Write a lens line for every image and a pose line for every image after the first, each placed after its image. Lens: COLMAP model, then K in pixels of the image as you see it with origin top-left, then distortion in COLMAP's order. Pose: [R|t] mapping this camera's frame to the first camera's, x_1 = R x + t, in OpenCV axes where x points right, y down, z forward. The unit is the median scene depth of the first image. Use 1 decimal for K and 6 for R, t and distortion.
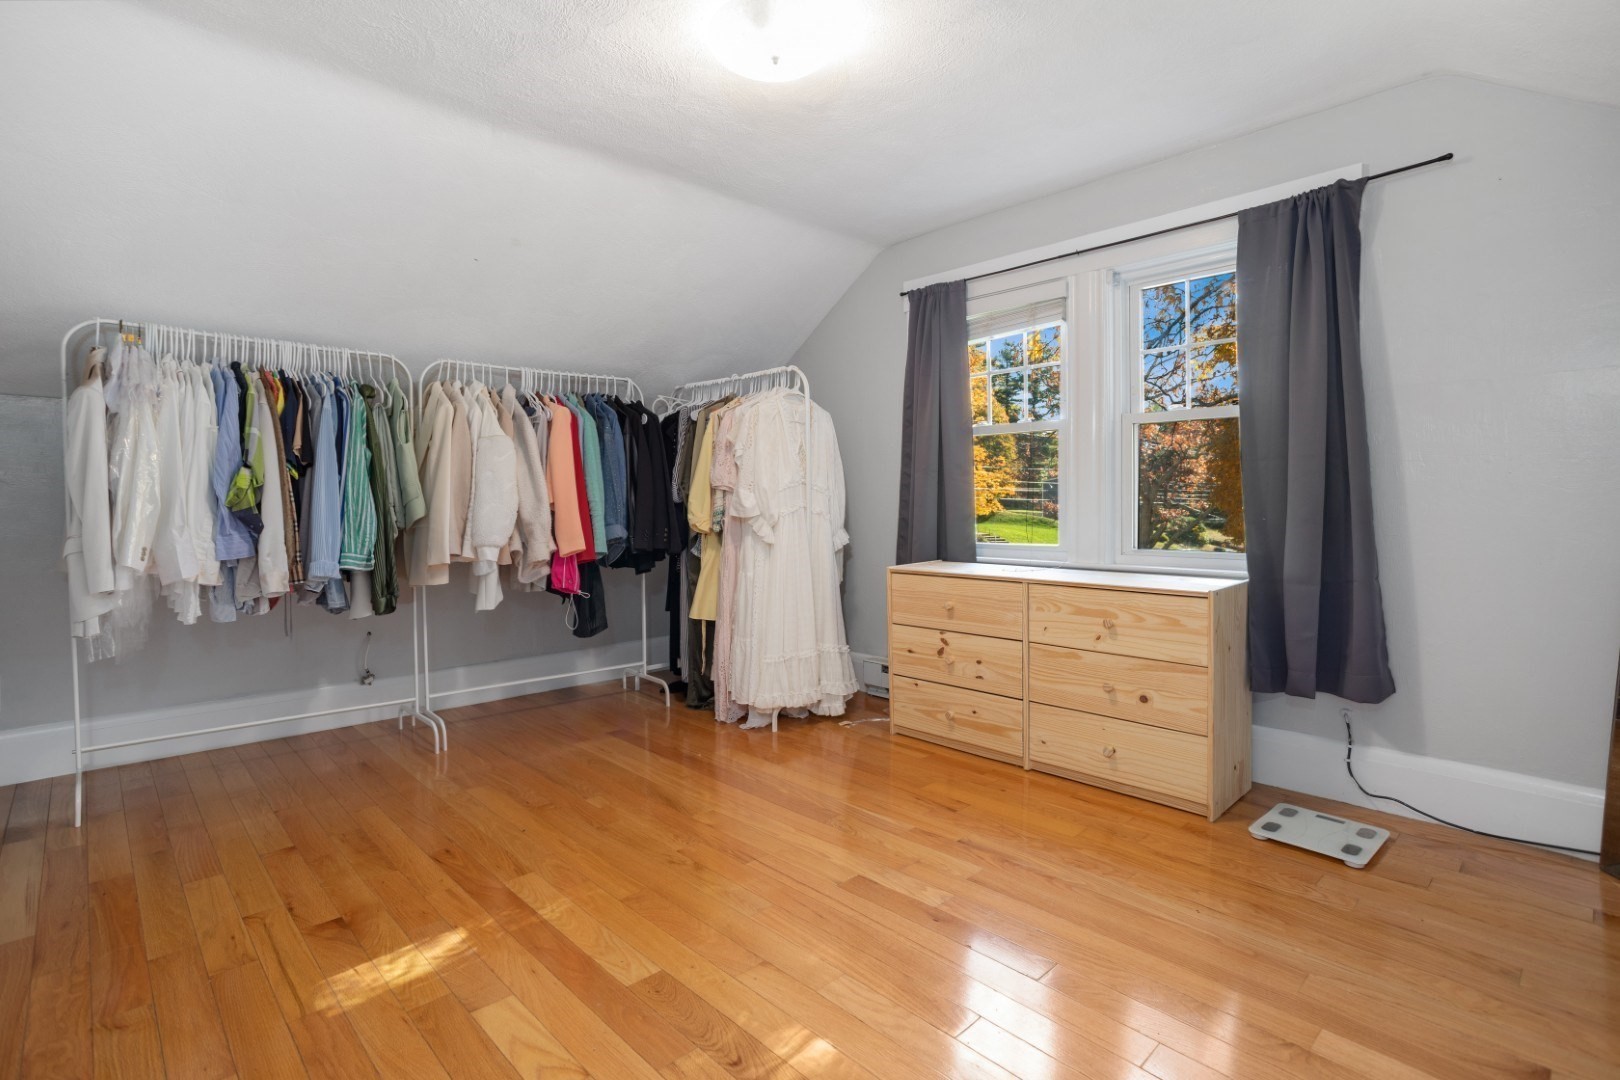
lens RADIAL K [[798.9, 0, 808.8], [0, 798.9, 523.4], [0, 0, 1]] dist [-0.031381, 0.017558]
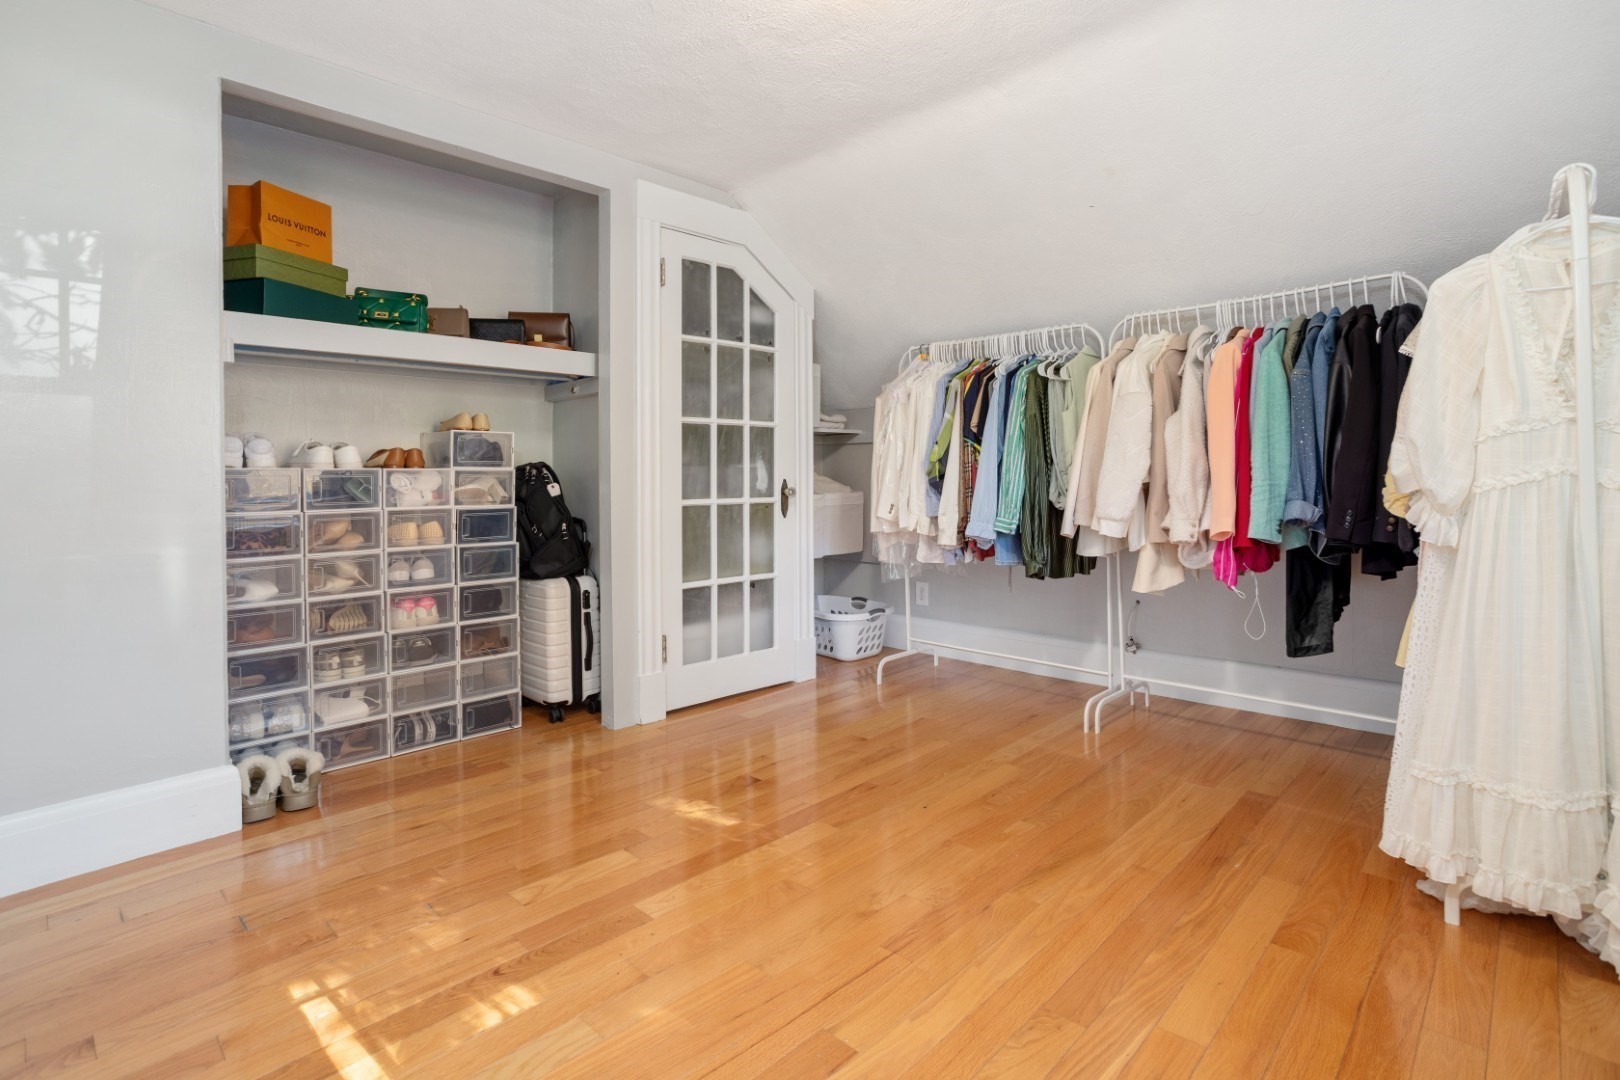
lens RADIAL K [[788.9, 0, 808.5], [0, 788.9, 466.1], [0, 0, 1]] dist [-0.032499, -0.000263]
pose [[0.034218, -0.010954, -0.999354, 0.536200], [-0.013693, 0.999841, -0.011428, -0.017418], [0.999321, 0.014075, 0.034062, 0.723909]]
